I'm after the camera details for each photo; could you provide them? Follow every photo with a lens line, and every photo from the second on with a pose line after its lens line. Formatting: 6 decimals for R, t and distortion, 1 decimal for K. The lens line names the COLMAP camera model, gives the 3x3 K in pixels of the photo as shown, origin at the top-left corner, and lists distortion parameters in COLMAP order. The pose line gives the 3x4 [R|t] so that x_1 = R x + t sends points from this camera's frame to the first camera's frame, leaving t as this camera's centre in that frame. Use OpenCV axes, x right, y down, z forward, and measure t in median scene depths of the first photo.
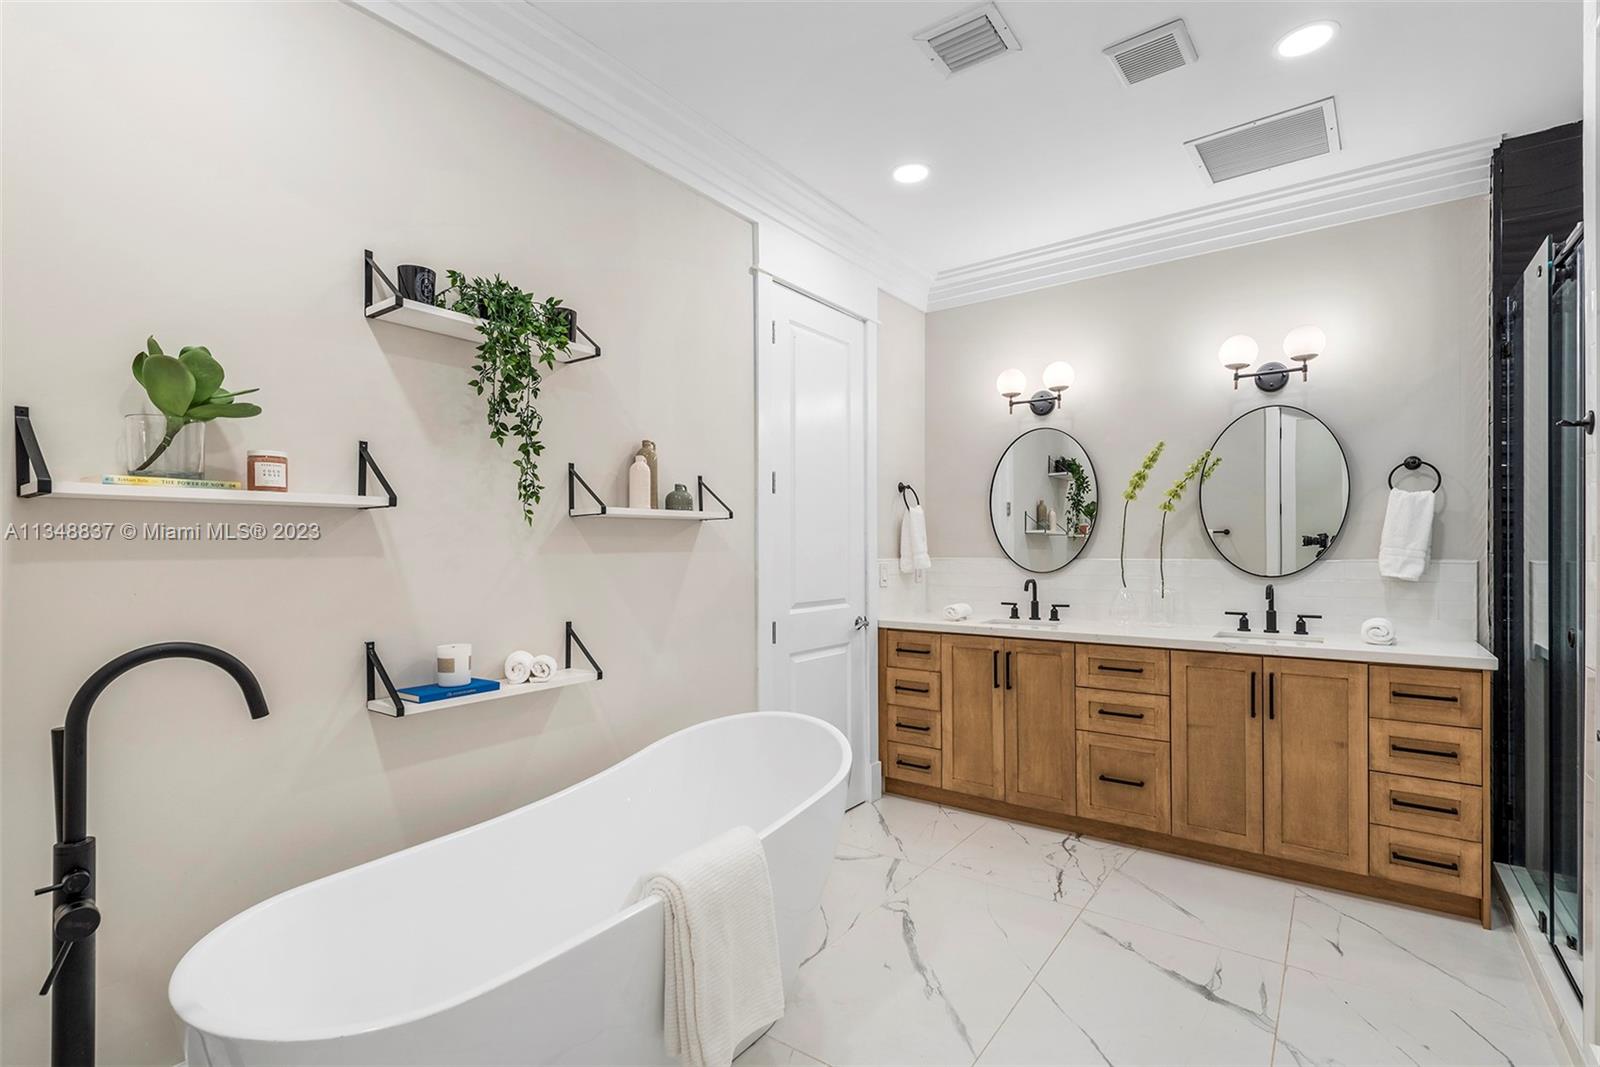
lens RADIAL K [[749.2, 0, 797.7], [0, 749.2, 539.0], [0, 0, 1]] dist [0.002478, 0.001129]
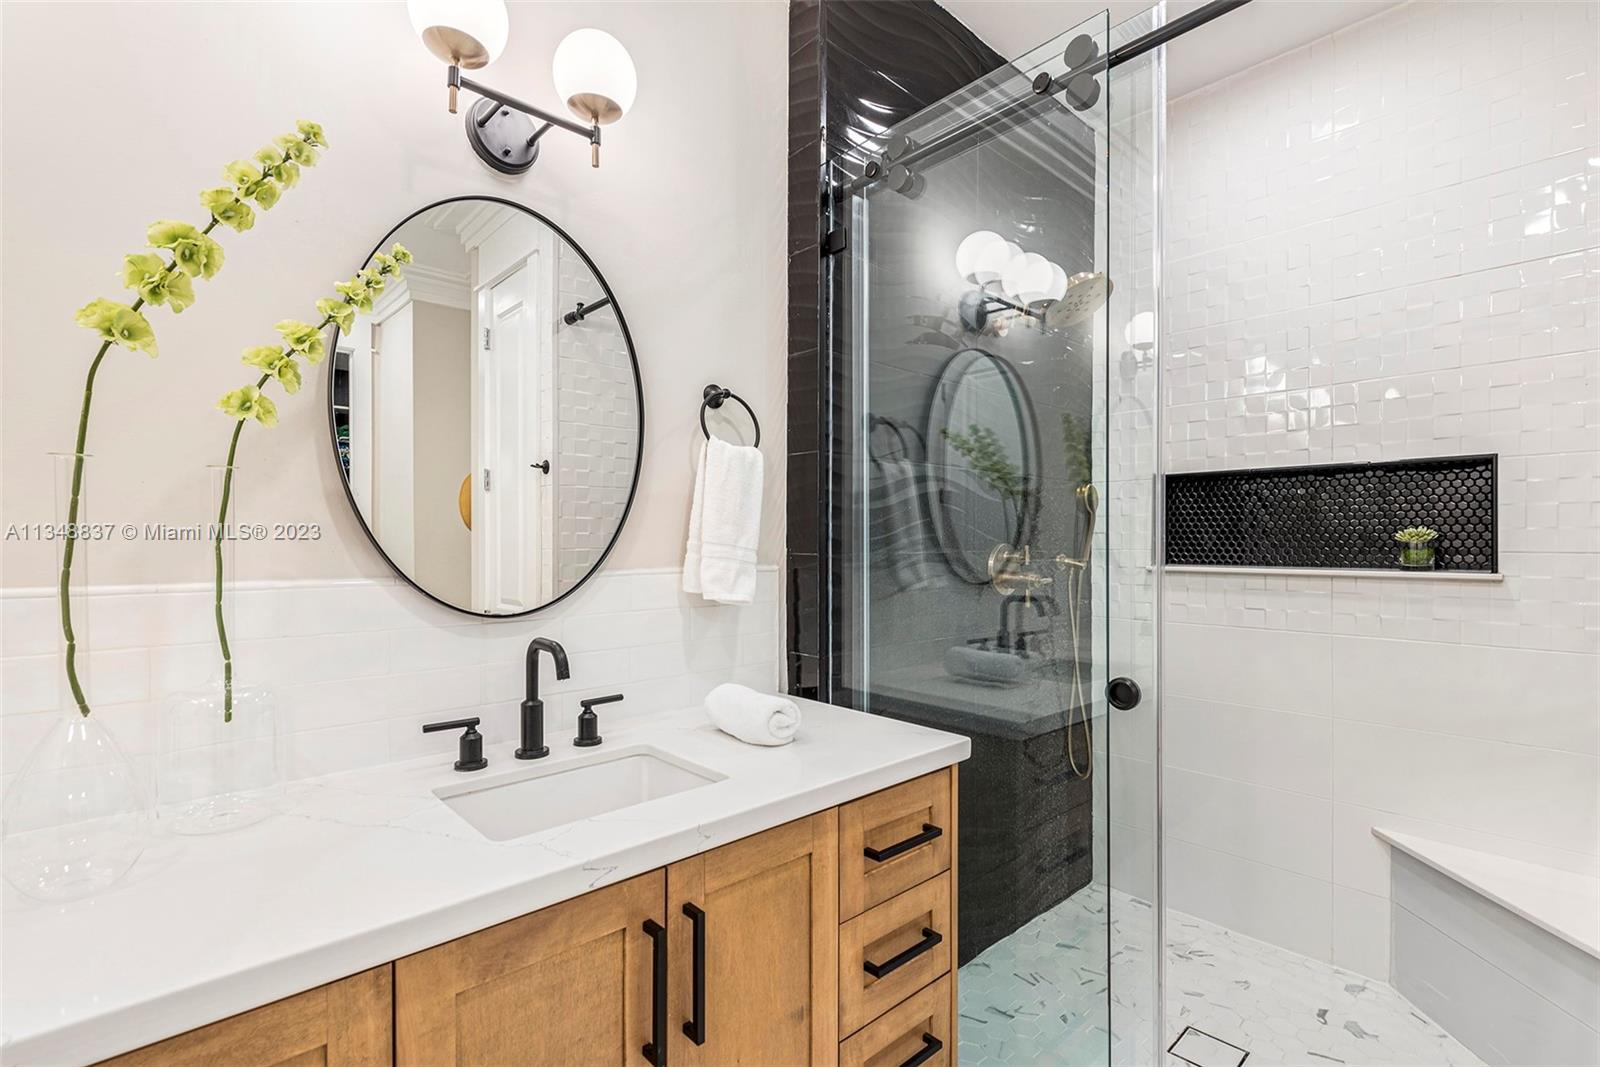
lens RADIAL K [[749.2, 0, 807.9], [0, 749.2, 549.5], [0, 0, 1]] dist [0.002478, 0.001129]
pose [[0.209701, -0.001306, 0.977765, 0.272176], [-0.002851, 0.999994, 0.001947, 0.012281], [-0.977761, -0.003196, 0.209696, 0.780516]]
